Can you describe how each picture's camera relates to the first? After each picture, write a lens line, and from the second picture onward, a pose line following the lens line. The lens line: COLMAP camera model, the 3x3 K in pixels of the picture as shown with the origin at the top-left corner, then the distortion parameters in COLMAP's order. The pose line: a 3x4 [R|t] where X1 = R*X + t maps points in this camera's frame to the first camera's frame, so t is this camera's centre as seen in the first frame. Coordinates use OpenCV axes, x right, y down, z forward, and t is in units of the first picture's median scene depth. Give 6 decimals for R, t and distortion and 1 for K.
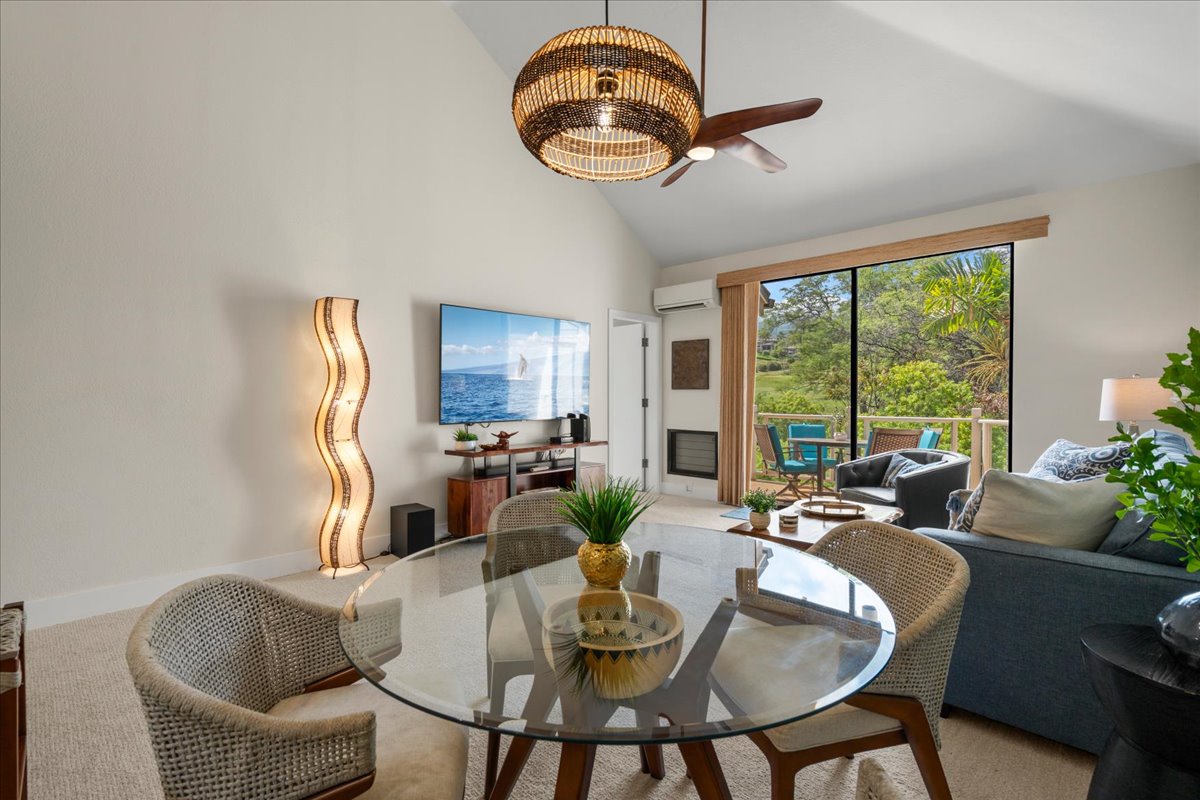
lens RADIAL K [[538.7, 0, 600.9], [0, 538.7, 397.0], [0, 0, 1]] dist [-0.002505, 0.001125]
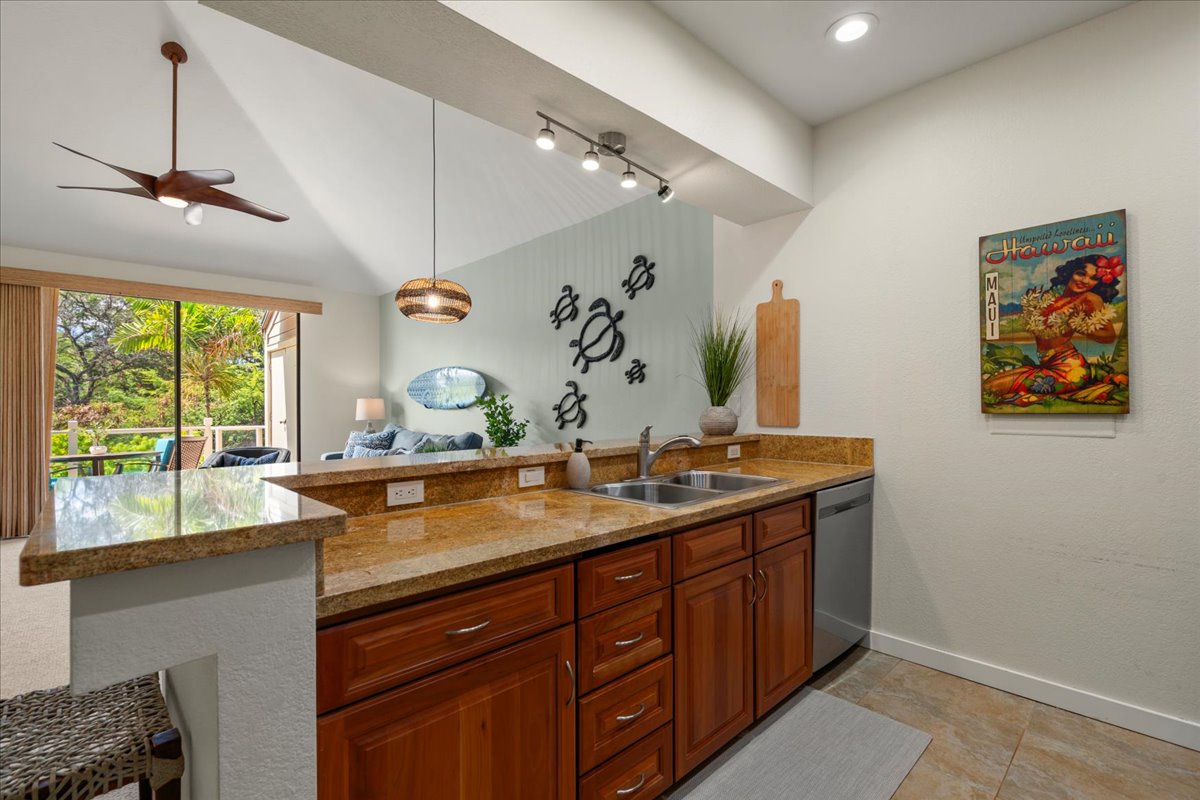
lens RADIAL K [[538.7, 0, 600.9], [0, 538.7, 397.0], [0, 0, 1]] dist [-0.002505, 0.001125]
pose [[0.060304, 0.012166, 0.998106, -0.528561], [0.007075, 0.999895, -0.012616, -0.007193], [-0.998155, 0.007823, 0.060212, 0.008742]]
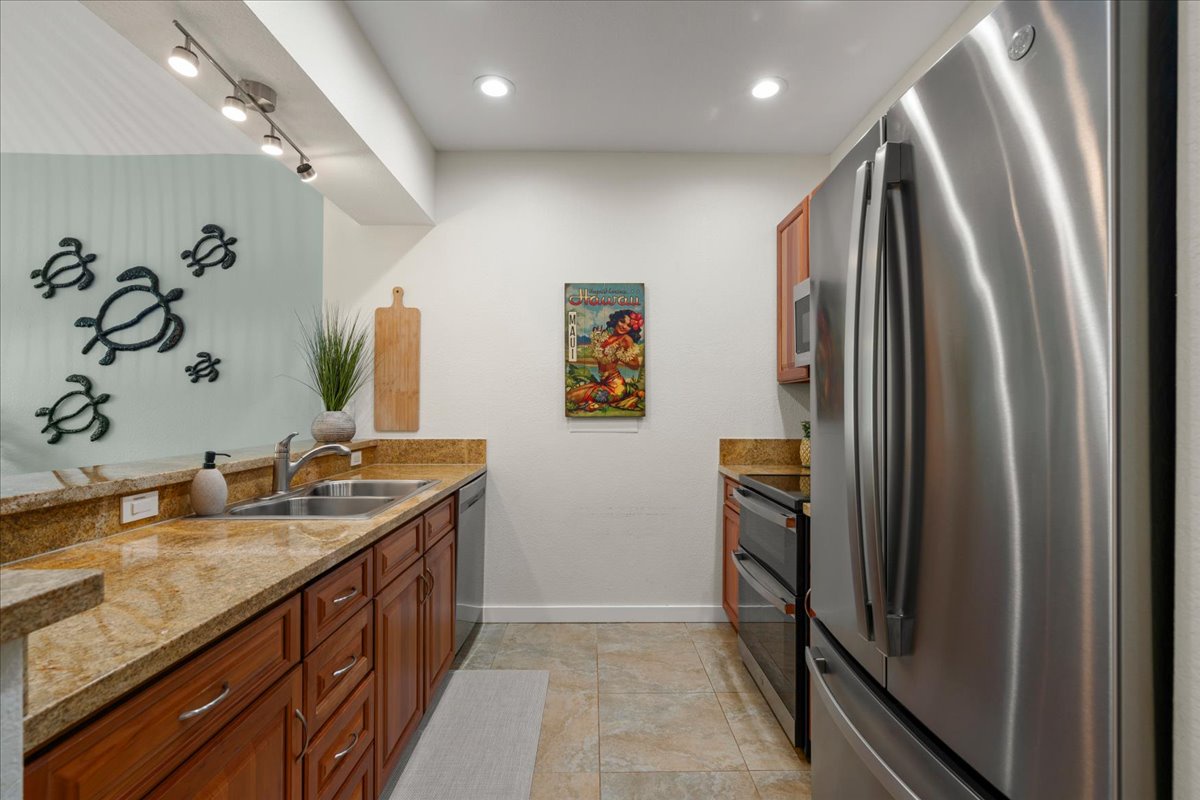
lens RADIAL K [[538.7, 0, 600.9], [0, 538.7, 397.0], [0, 0, 1]] dist [-0.002505, 0.001125]
pose [[-0.690606, 0.013832, 0.723099, -0.518933], [-0.000152, 0.999814, -0.019270, -0.007332], [-0.723232, -0.013418, -0.690475, 0.087359]]
